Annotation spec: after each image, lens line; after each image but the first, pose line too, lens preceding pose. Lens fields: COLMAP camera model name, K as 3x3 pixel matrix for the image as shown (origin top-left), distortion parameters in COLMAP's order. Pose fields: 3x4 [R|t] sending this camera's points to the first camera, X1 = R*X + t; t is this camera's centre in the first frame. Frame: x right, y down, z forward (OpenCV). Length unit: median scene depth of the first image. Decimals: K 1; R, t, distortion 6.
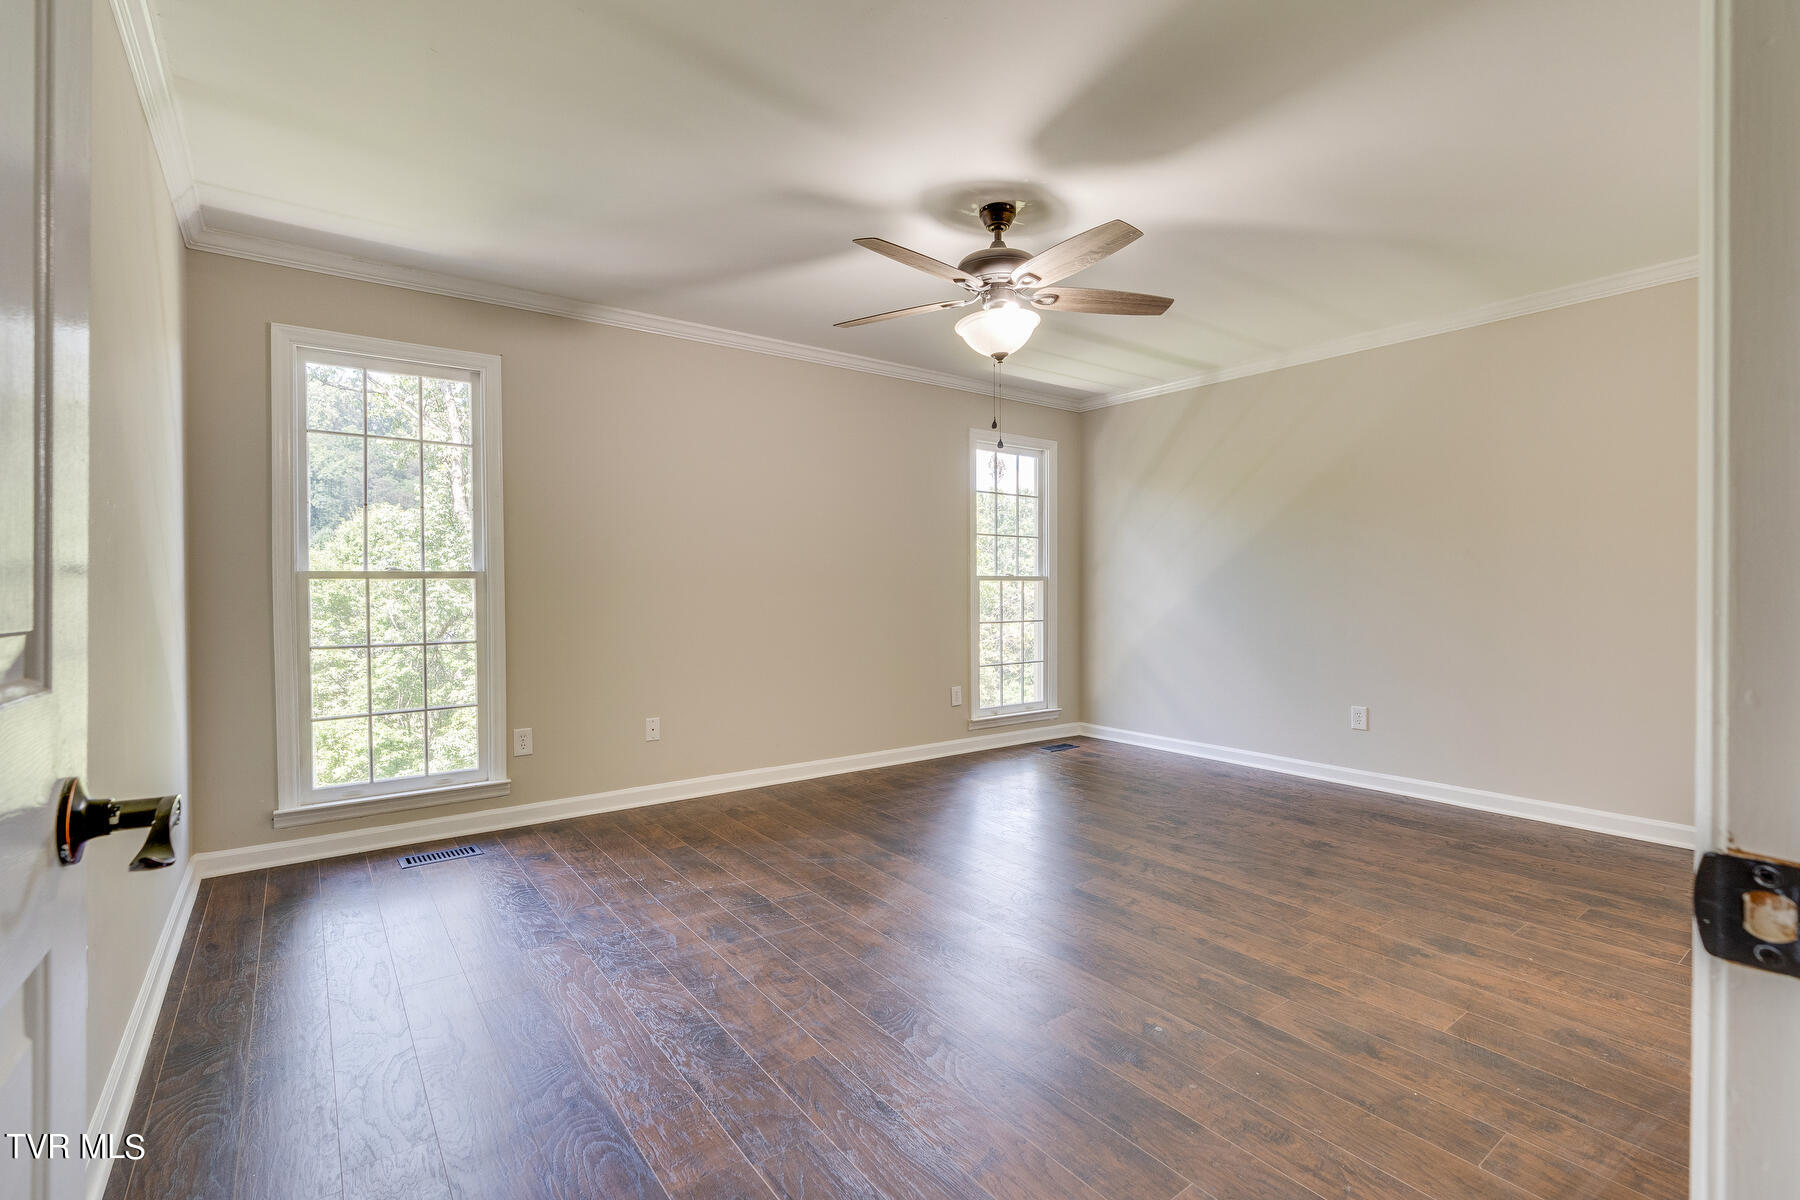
lens RADIAL K [[811.1, 0, 898.7], [0, 811.1, 592.0], [0, 0, 1]] dist [-0.008061, 0.002486]
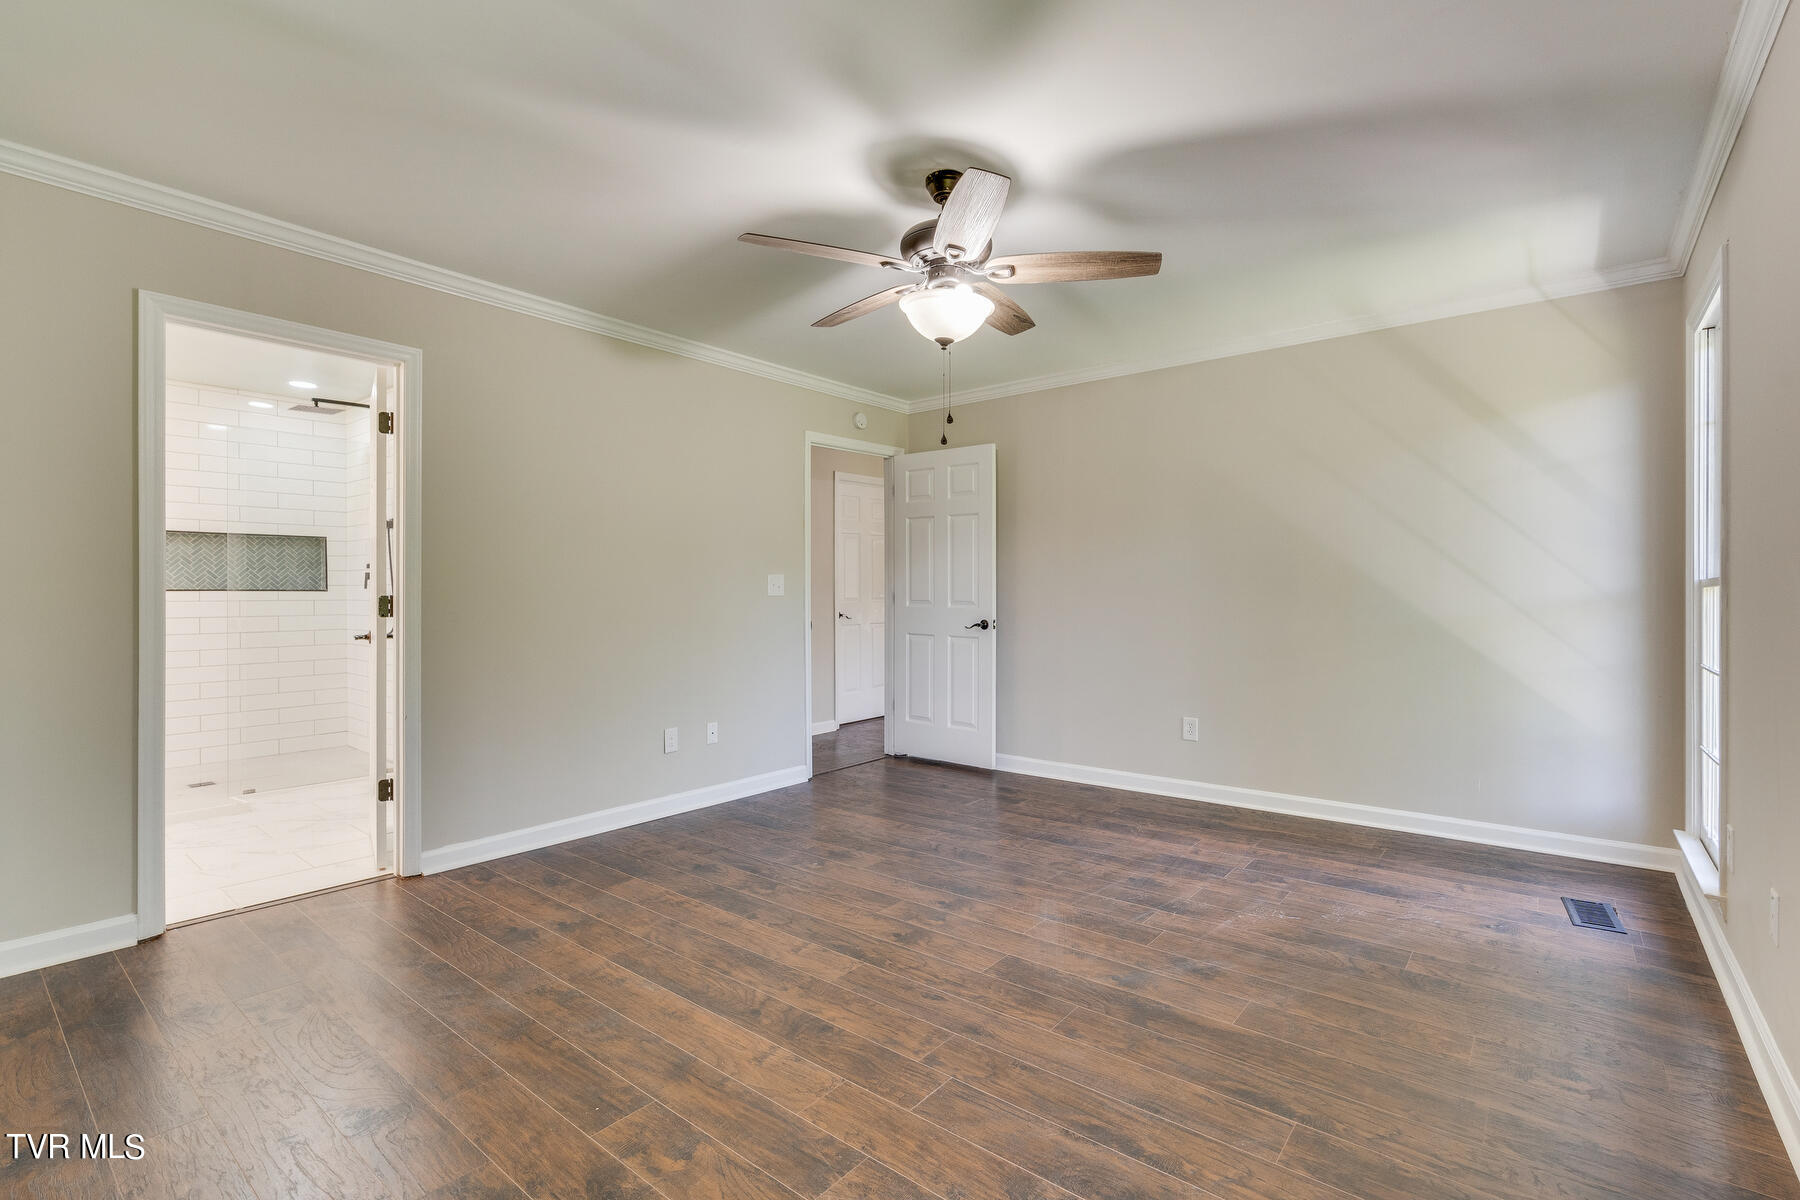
lens RADIAL K [[811.1, 0, 899.9], [0, 811.1, 598.9], [0, 0, 1]] dist [-0.008061, 0.002486]
pose [[-0.969408, 0.005065, -0.245403, 0.413110], [0.002365, 0.999933, 0.011296, -0.017793], [0.245444, 0.010370, -0.969355, 1.962369]]
